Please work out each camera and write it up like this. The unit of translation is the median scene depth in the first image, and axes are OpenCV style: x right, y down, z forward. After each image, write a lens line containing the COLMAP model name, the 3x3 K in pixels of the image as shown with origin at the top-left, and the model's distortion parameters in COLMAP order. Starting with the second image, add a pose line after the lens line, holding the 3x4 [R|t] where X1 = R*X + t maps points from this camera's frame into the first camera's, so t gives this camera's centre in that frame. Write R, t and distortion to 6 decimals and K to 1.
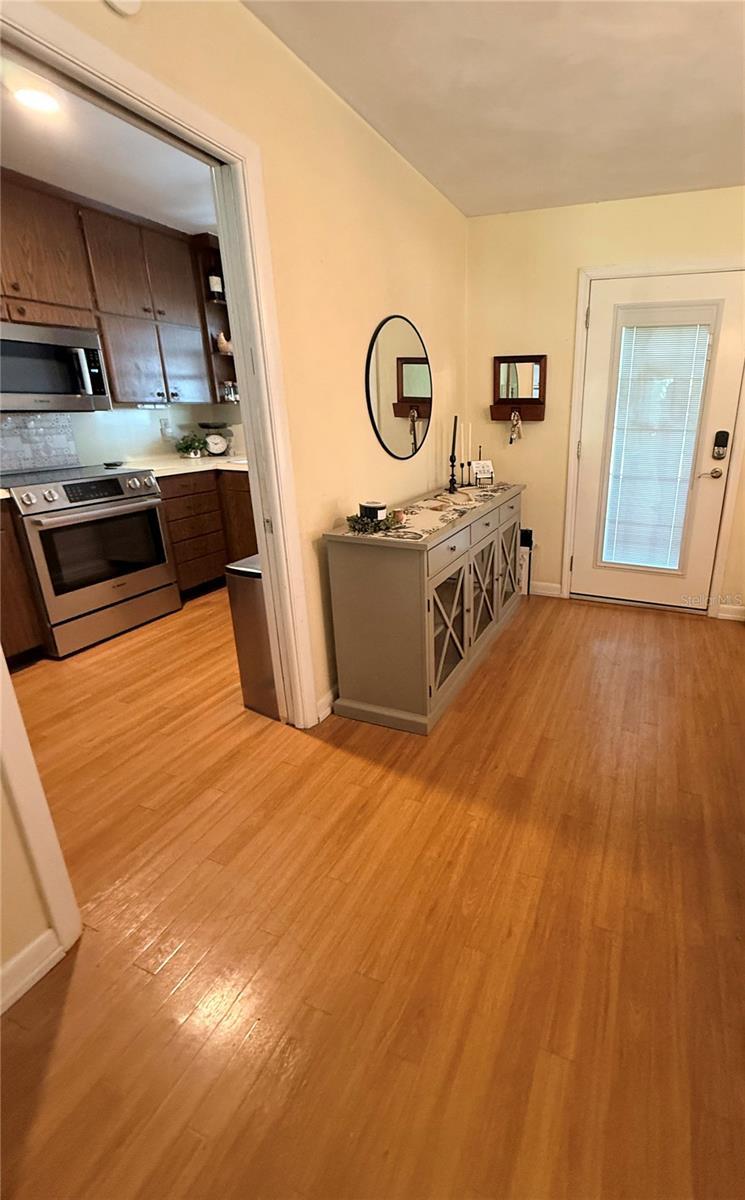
lens RADIAL K [[505.7, 0, 476.7], [0, 505.7, 559.1], [0, 0, 1]] dist [0.000483, -0.000433]
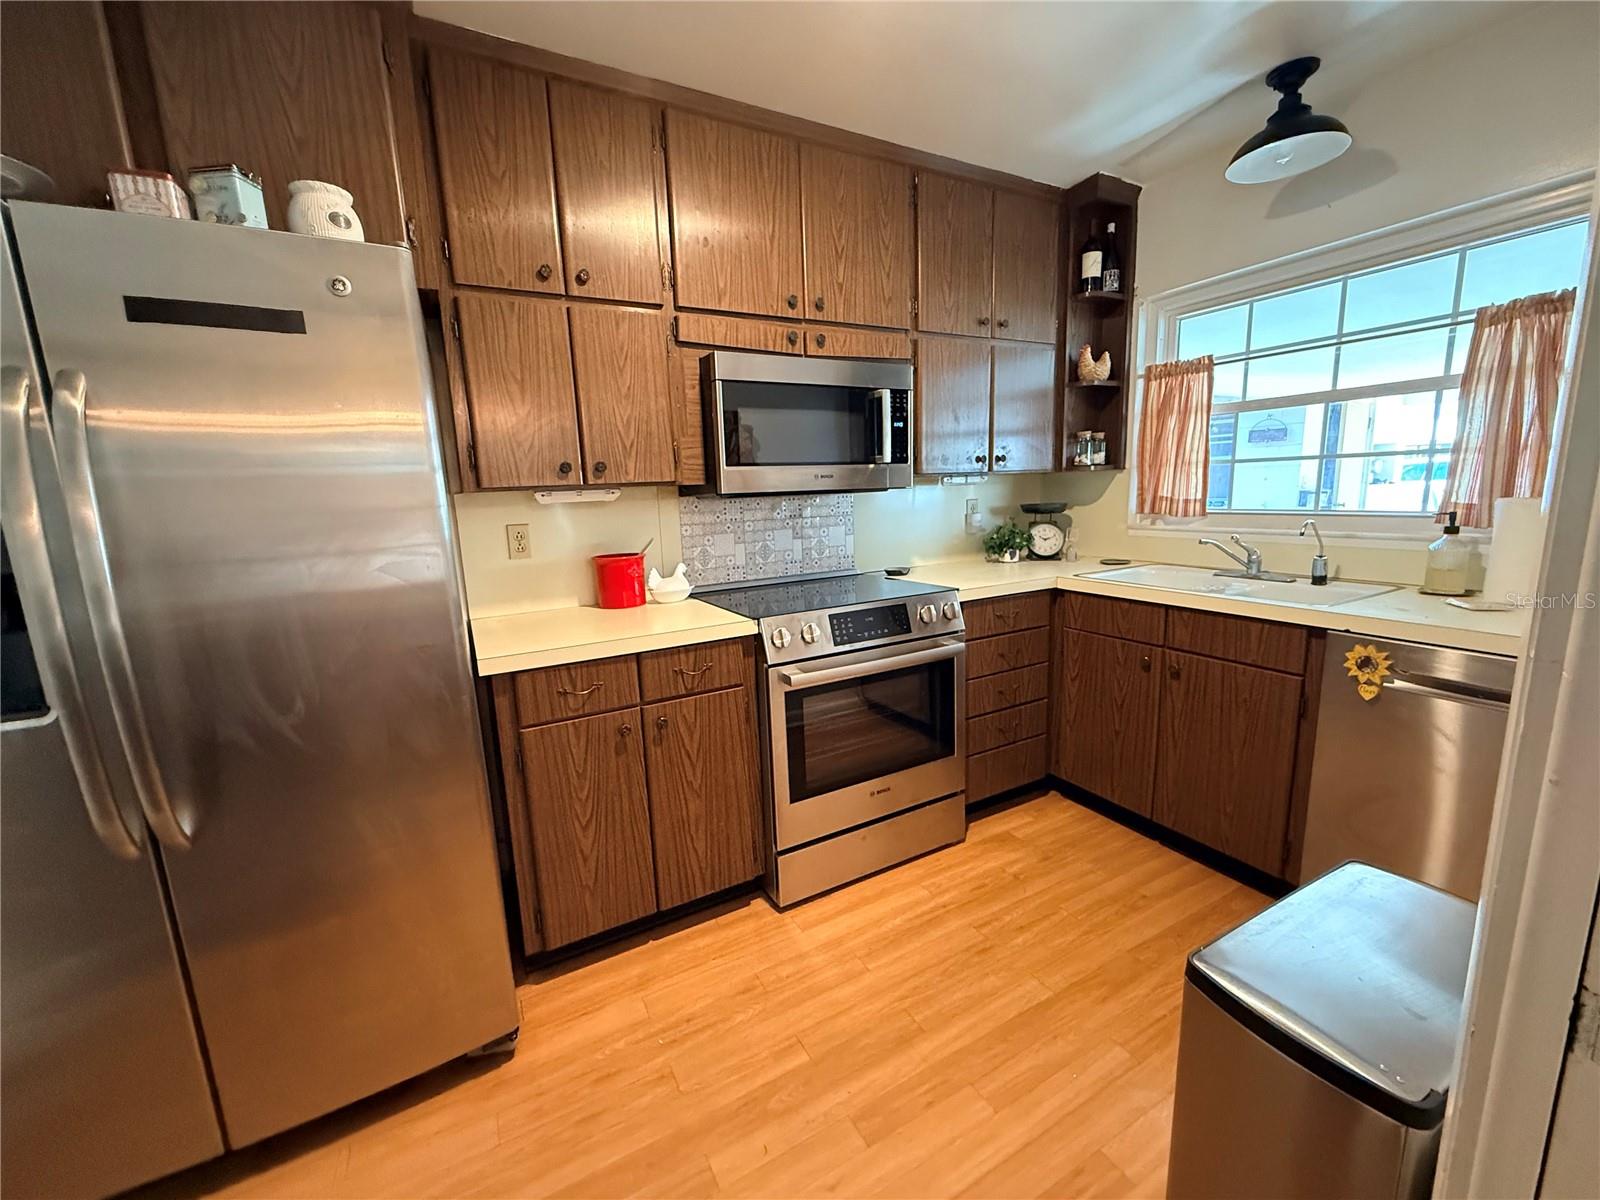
lens RADIAL K [[640.2, 0, 800.0], [0, 640.2, 600.0], [0, 0, 1]] dist [-0.001614, -0.000179]
pose [[0.742890, 0.081571, -0.664425, -0.304781], [-0.153288, 0.986904, -0.050229, -0.103858], [0.651627, 0.139163, 0.745665, 0.365579]]
